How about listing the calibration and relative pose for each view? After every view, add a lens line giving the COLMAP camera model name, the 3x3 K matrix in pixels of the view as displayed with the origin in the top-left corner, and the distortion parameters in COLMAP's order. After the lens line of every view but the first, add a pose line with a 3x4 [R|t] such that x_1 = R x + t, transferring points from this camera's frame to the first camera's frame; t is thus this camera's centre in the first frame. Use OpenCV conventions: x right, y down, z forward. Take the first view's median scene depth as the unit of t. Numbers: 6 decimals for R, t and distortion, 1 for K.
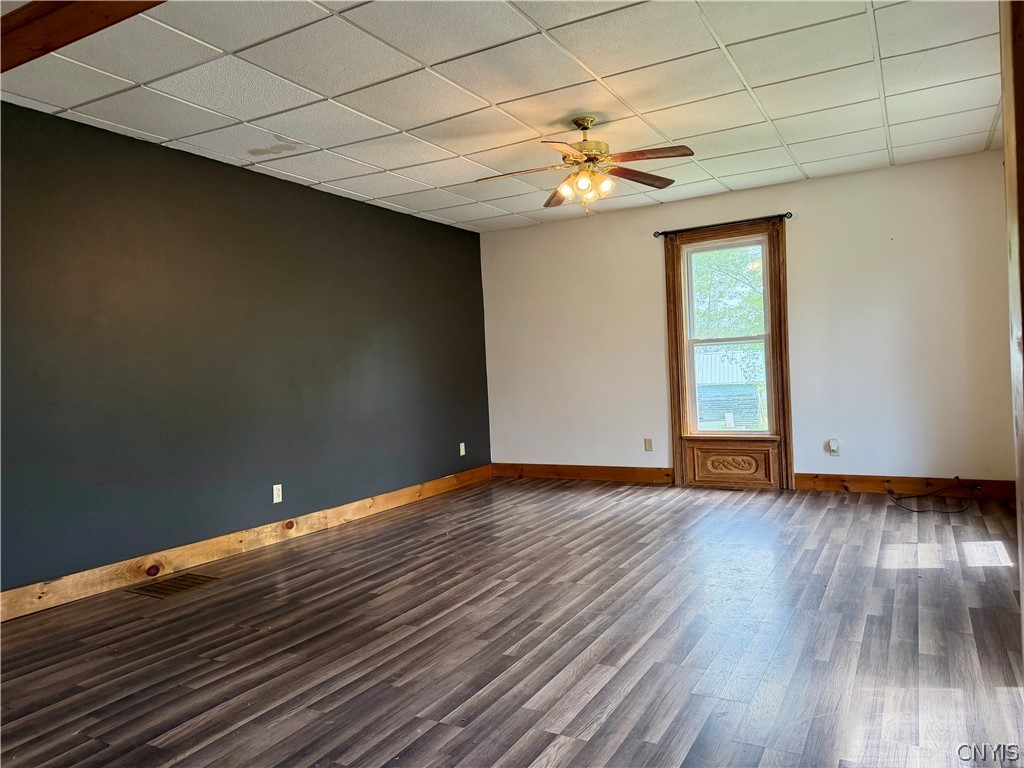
lens RADIAL K [[715.9, 0, 509.9], [0, 715.9, 380.6], [0, 0, 1]] dist [0.048667, -0.005931]
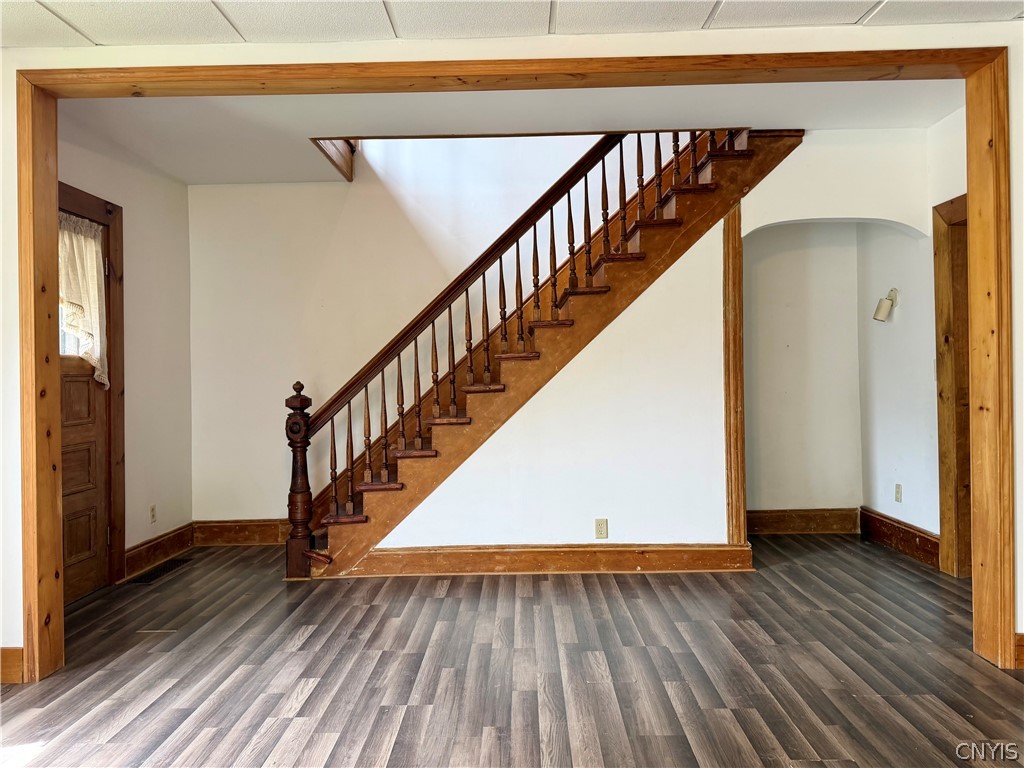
lens RADIAL K [[715.9, 0, 509.9], [0, 715.9, 380.6], [0, 0, 1]] dist [0.048667, -0.005931]
pose [[-0.875017, 0.065316, -0.479665, 0.261587], [0.054810, 0.997851, 0.035892, -0.069521], [0.480979, 0.005115, -0.876717, 1.974877]]
